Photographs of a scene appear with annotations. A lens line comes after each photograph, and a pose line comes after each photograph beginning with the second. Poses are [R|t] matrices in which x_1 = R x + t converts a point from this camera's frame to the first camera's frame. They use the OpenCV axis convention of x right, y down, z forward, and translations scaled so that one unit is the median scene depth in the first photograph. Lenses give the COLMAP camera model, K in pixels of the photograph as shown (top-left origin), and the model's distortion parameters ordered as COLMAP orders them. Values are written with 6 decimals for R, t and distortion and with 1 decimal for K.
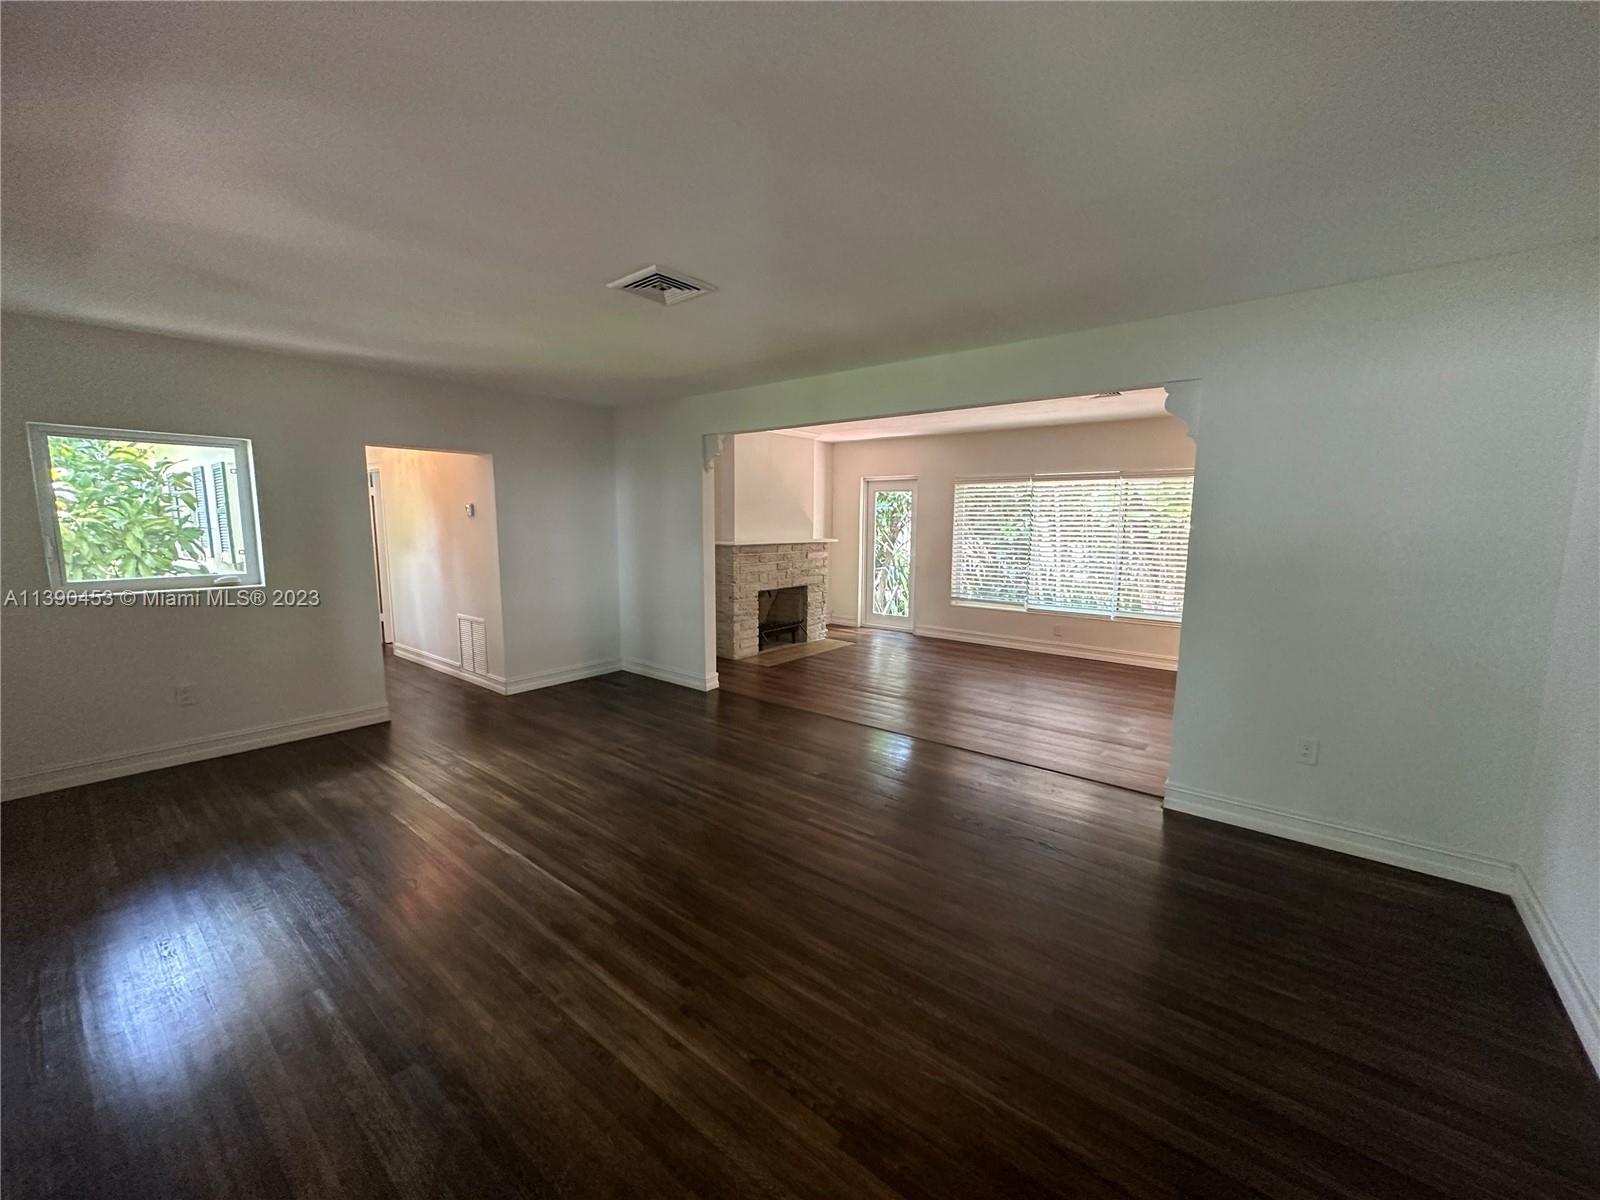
lens RADIAL K [[636.2, 0, 794.2], [0, 636.2, 596.4], [0, 0, 1]] dist [-0.002290, 0.000735]
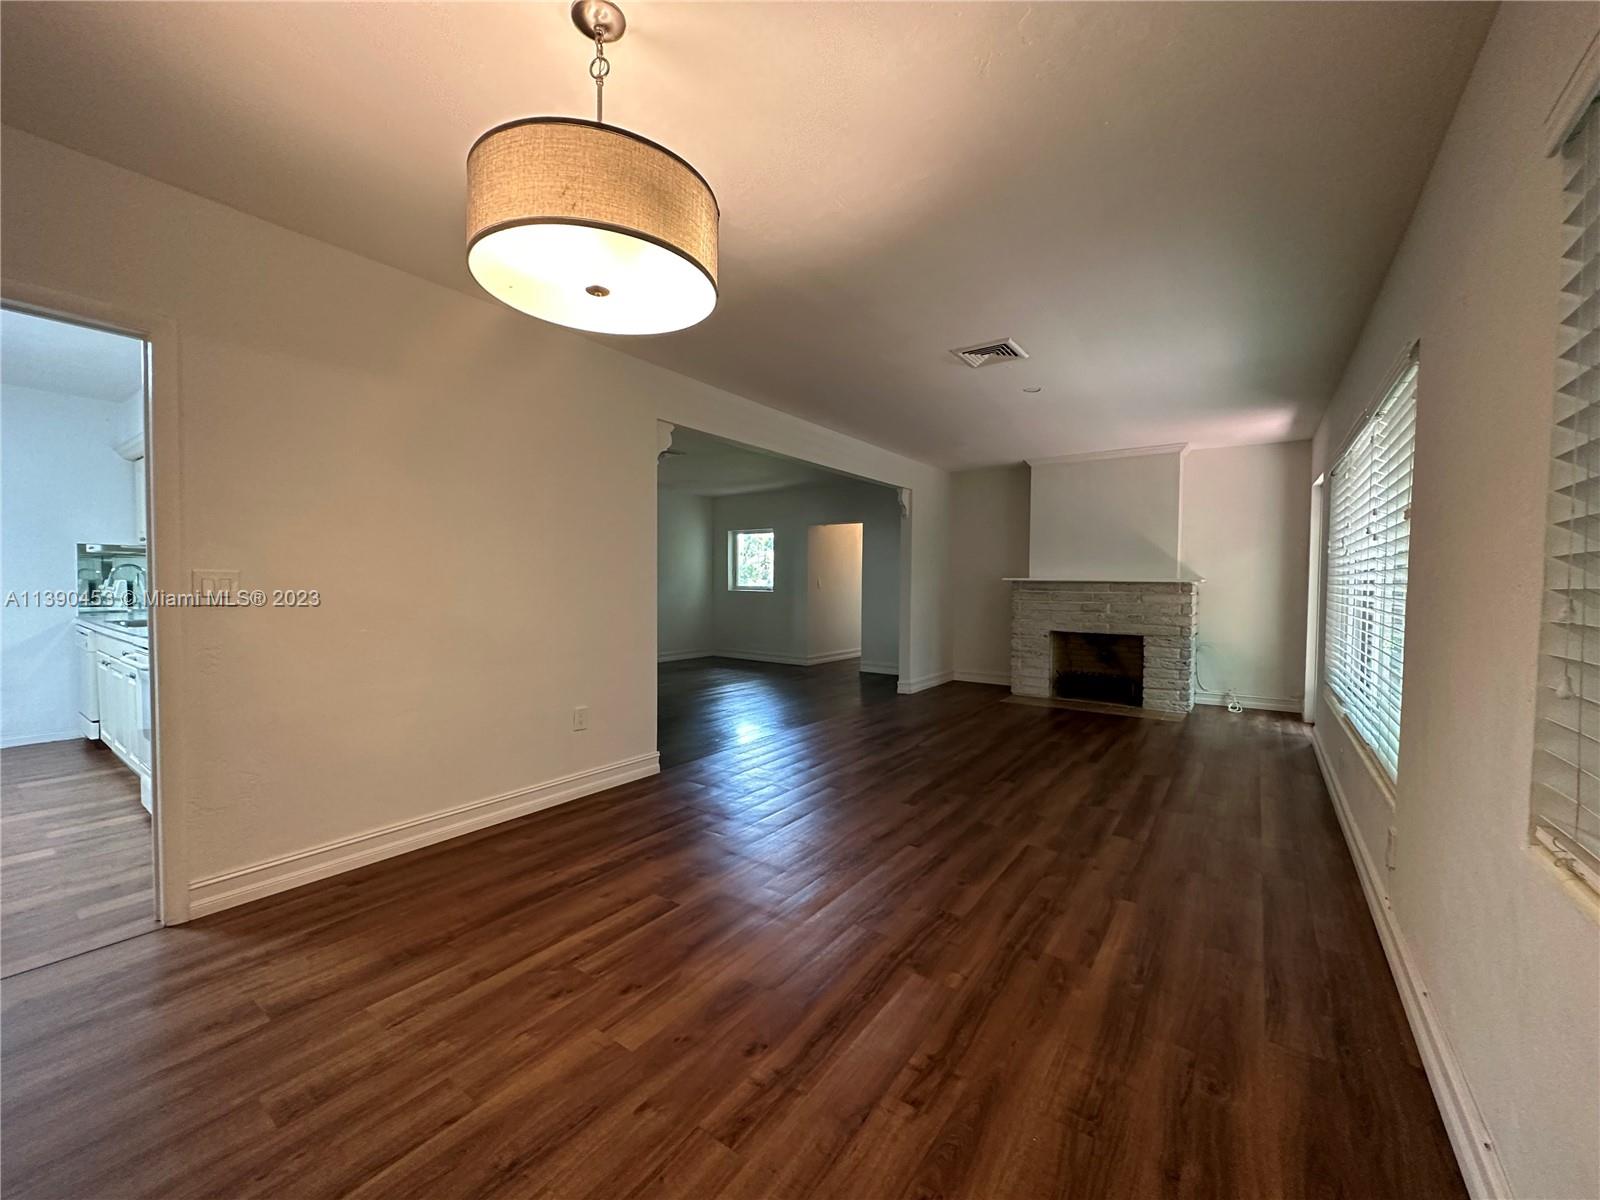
lens RADIAL K [[636.2, 0, 798.1], [0, 636.2, 598.6], [0, 0, 1]] dist [-0.002290, 0.000735]
pose [[0.058286, 0.023091, -0.998033, 0.854869], [-0.130383, 0.991345, 0.015322, -0.021040], [0.989749, 0.129234, 0.060793, 0.558852]]
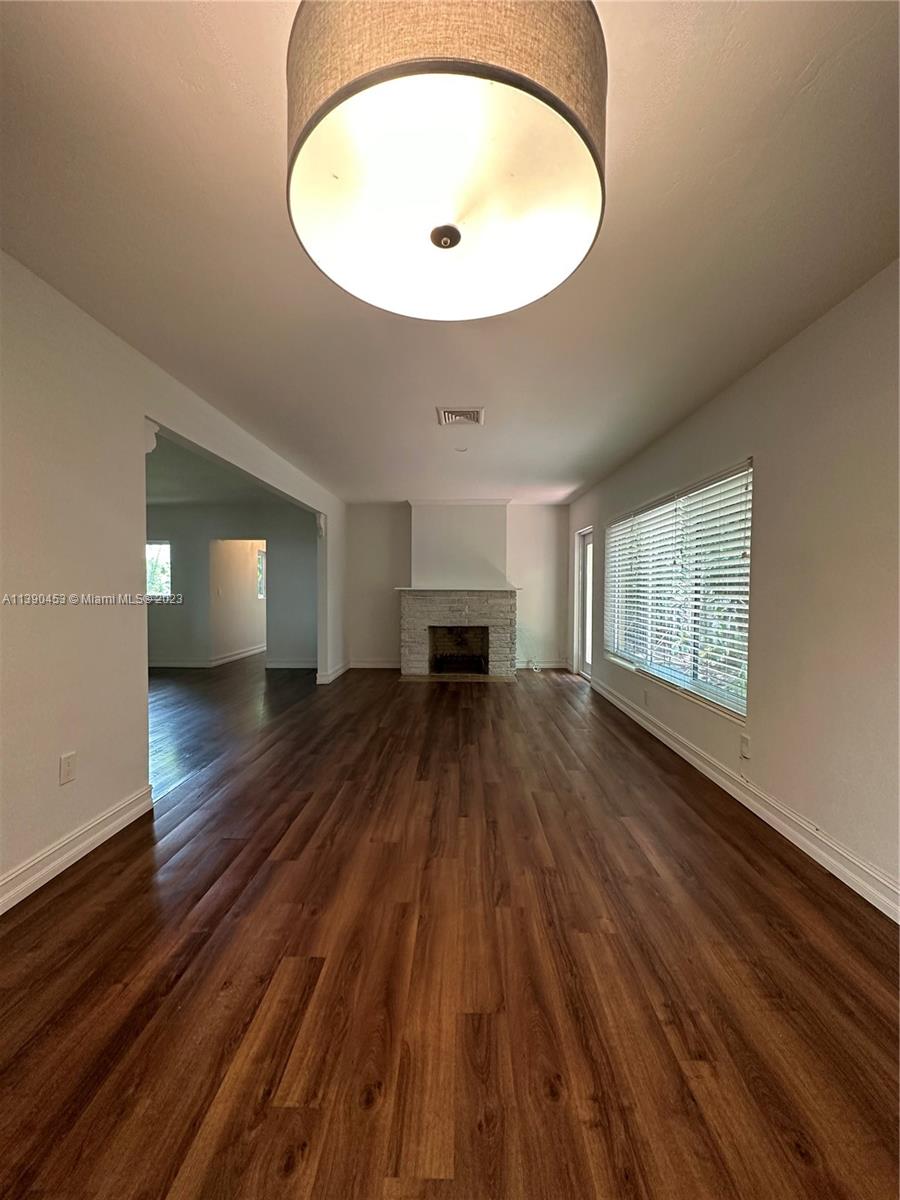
lens RADIAL K [[477.2, 0, 450.7], [0, 477.2, 597.3], [0, 0, 1]] dist [-0.002290, 0.000735]
pose [[0.611435, 0.011553, -0.791210, 0.736432], [-0.098091, 0.993288, -0.061299, -0.010472], [0.785191, 0.115091, 0.608464, 0.428735]]
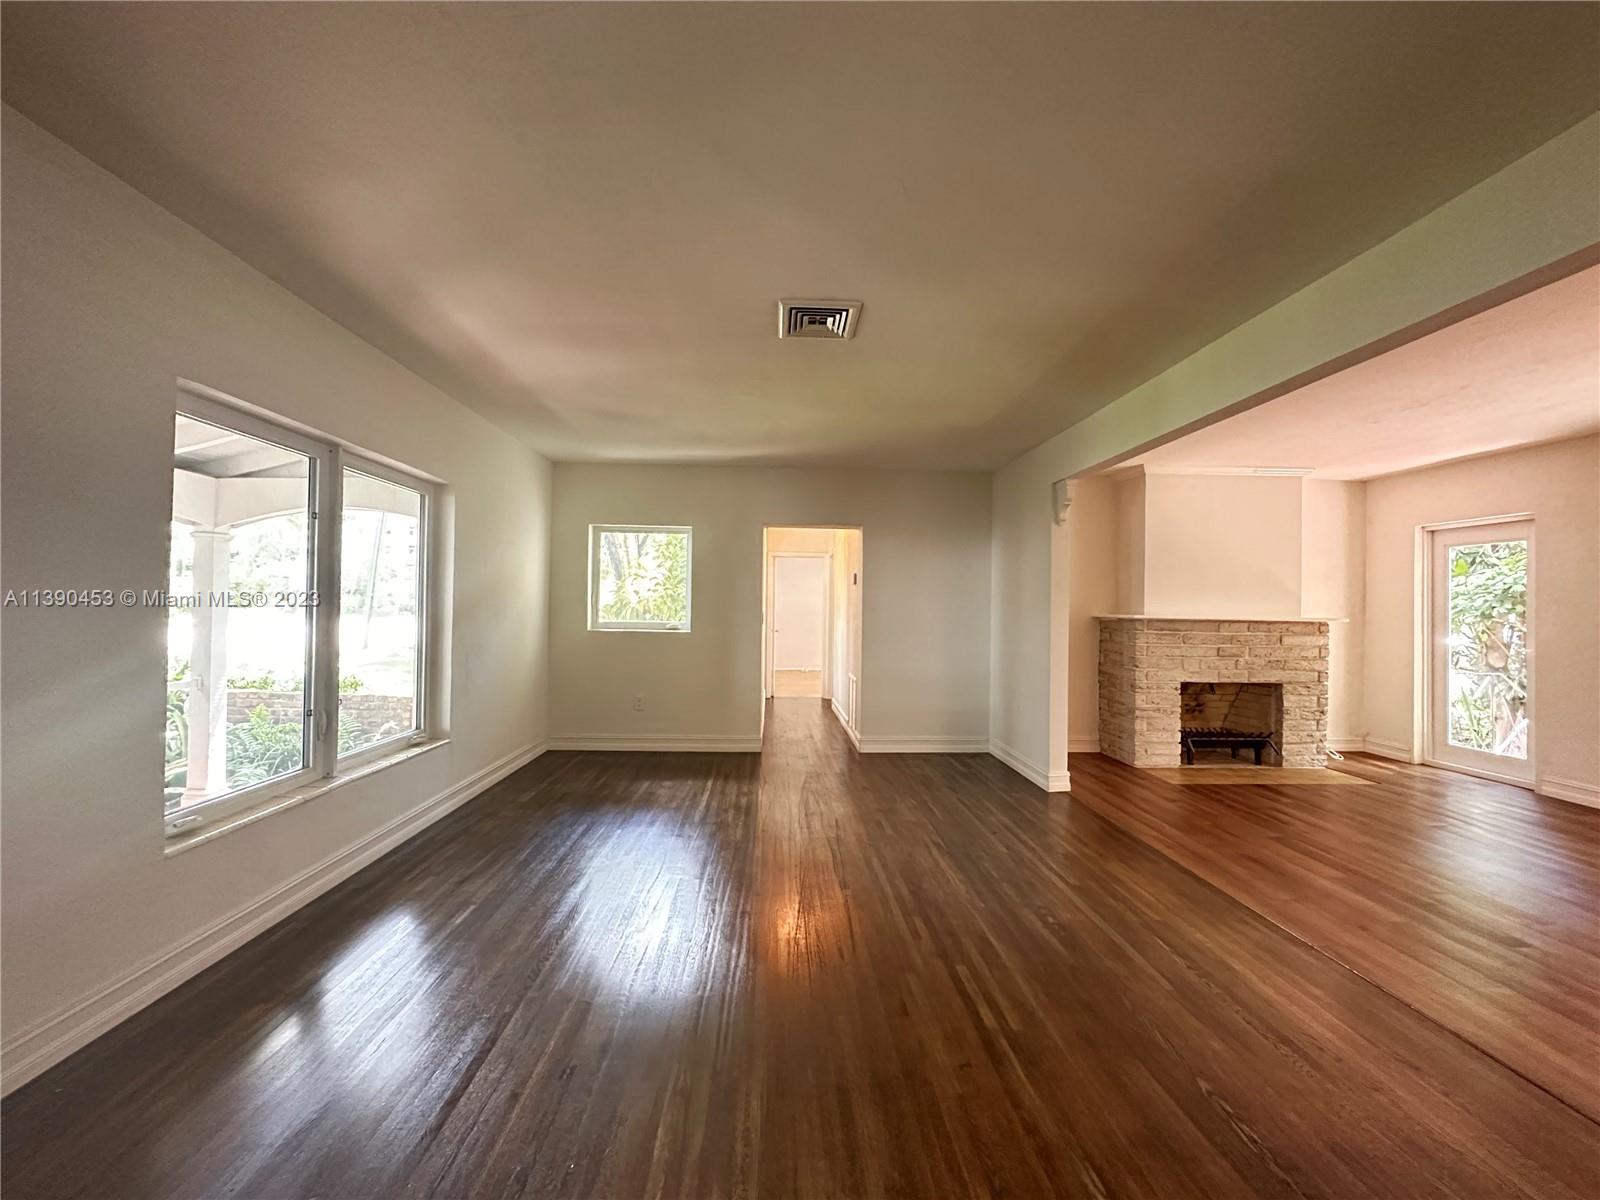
lens RADIAL K [[636.2, 0, 796.4], [0, 636.2, 602.1], [0, 0, 1]] dist [-0.002290, 0.000735]
pose [[0.667629, -0.001052, -0.744494, 0.196669], [-0.102088, 0.990424, -0.092948, 0.014282], [0.737462, 0.138059, 0.661128, 0.153969]]
